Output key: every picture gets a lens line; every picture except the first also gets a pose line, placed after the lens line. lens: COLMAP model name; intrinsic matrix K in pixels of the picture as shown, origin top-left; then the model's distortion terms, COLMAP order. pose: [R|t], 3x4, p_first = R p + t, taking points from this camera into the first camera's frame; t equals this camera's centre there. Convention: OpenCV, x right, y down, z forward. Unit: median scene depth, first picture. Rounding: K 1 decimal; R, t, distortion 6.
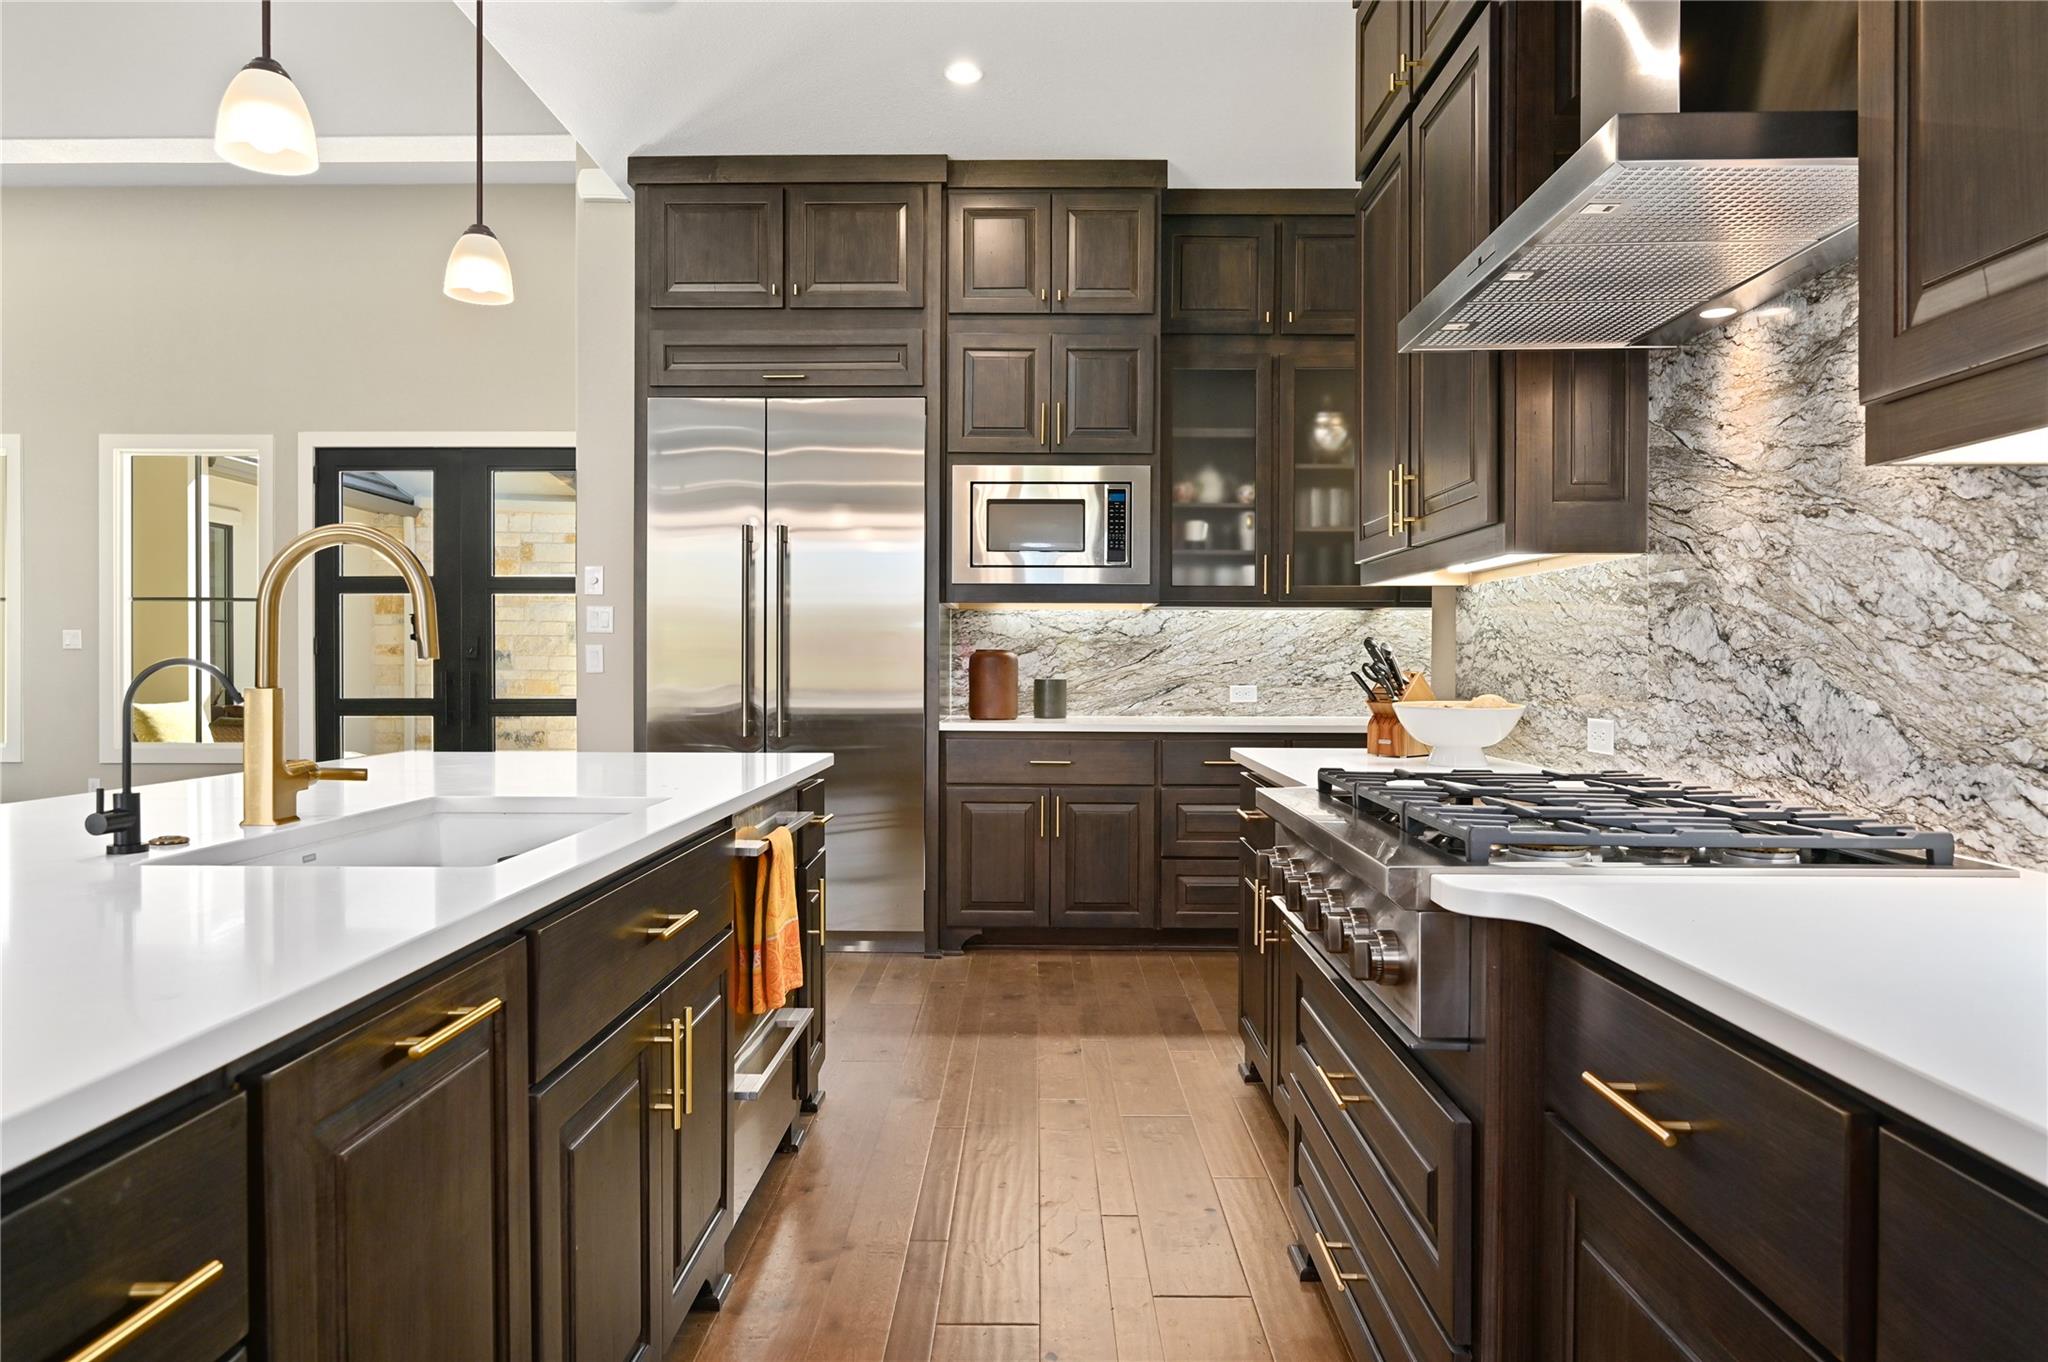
lens RADIAL K [[1260.6, 0, 1023.5], [0, 1260.6, 674.1], [0, 0, 1]] dist [-0.005965, 0.002242]
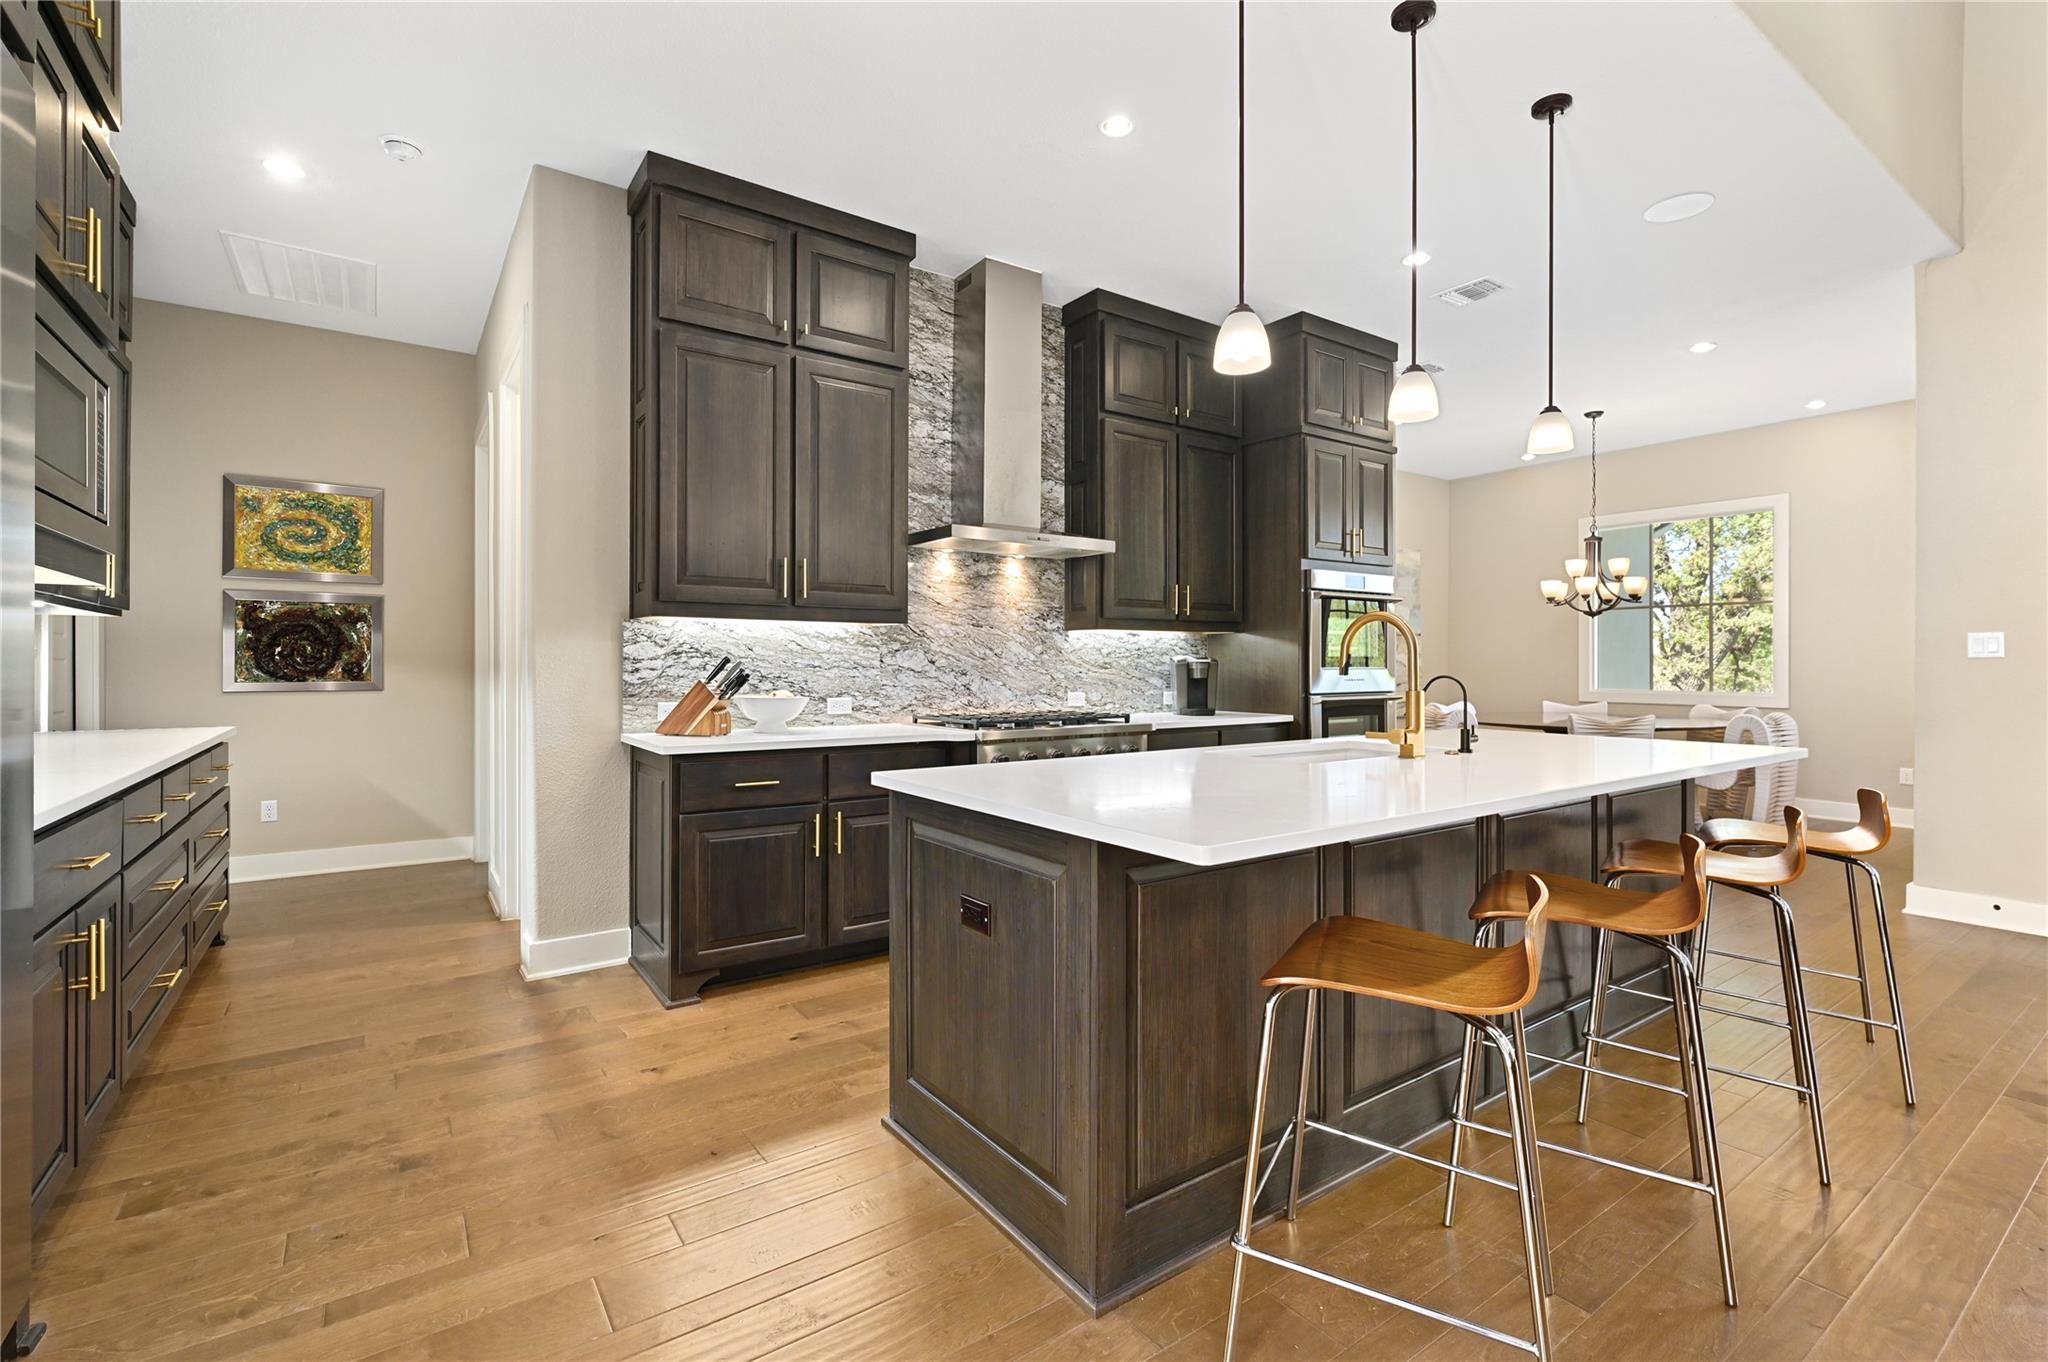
lens RADIAL K [[920.1, 0, 1021.0], [0, 920.1, 667.0], [0, 0, 1]] dist [0.004514, 0.000523]
pose [[-0.587061, -0.004165, 0.809532, -0.549046], [0.005838, 0.999939, 0.009378, -0.016512], [-0.809522, 0.010231, -0.587001, 0.916224]]
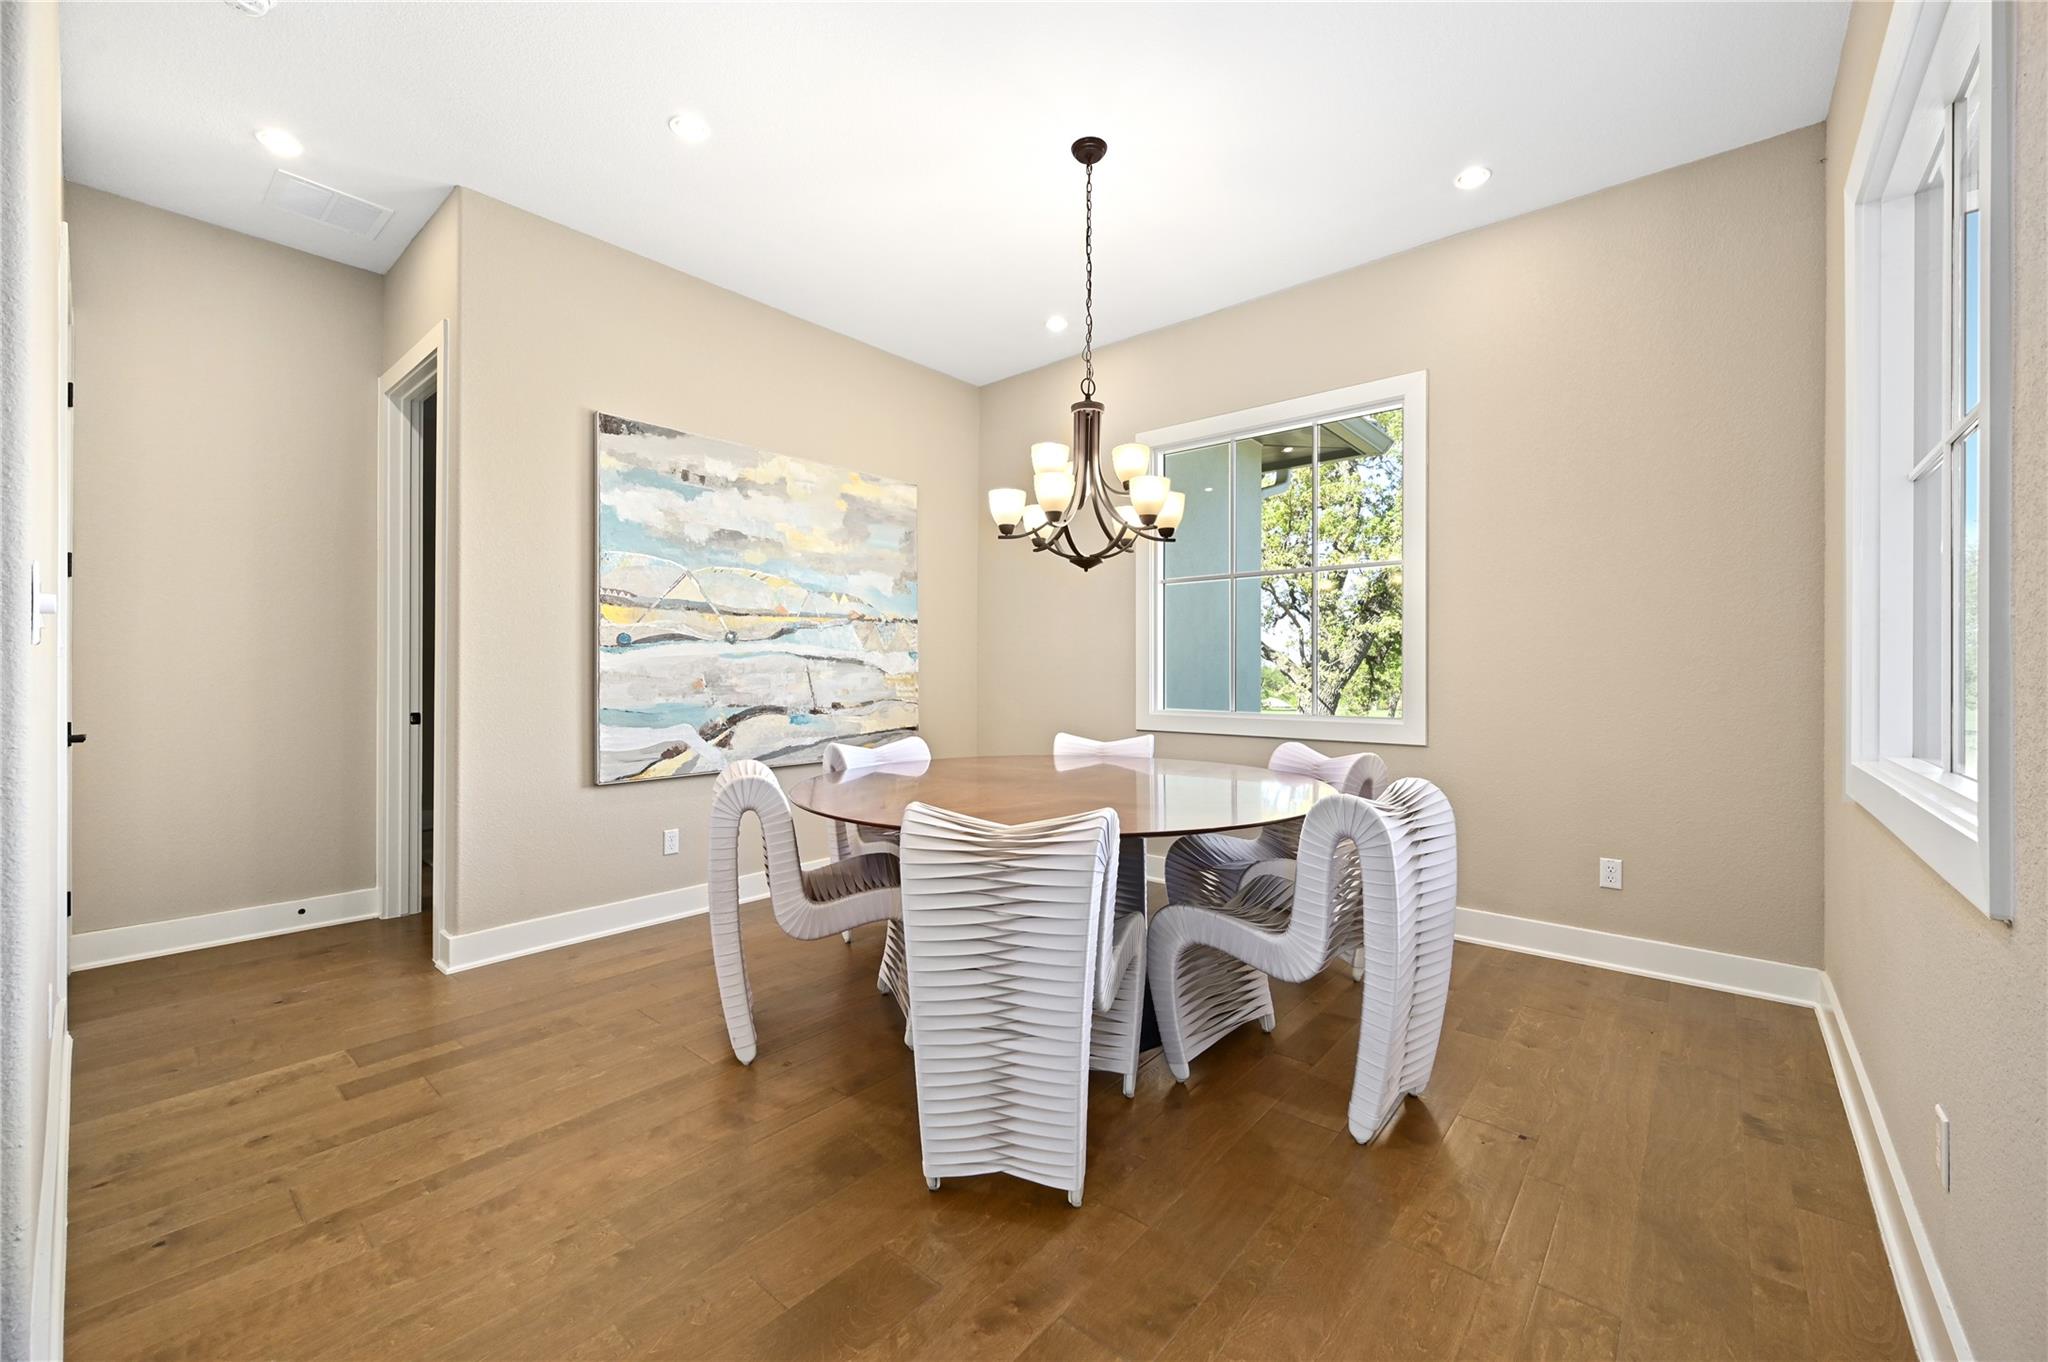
lens RADIAL K [[811.1, 0, 1032.3], [0, 811.1, 674.8], [0, 0, 1]] dist [-0.002527, 0.000372]
pose [[-0.773223, -0.003771, 0.634123, -0.445158], [0.002039, 0.999962, 0.008433, -0.011356], [-0.634131, 0.007814, -0.773186, 0.529479]]
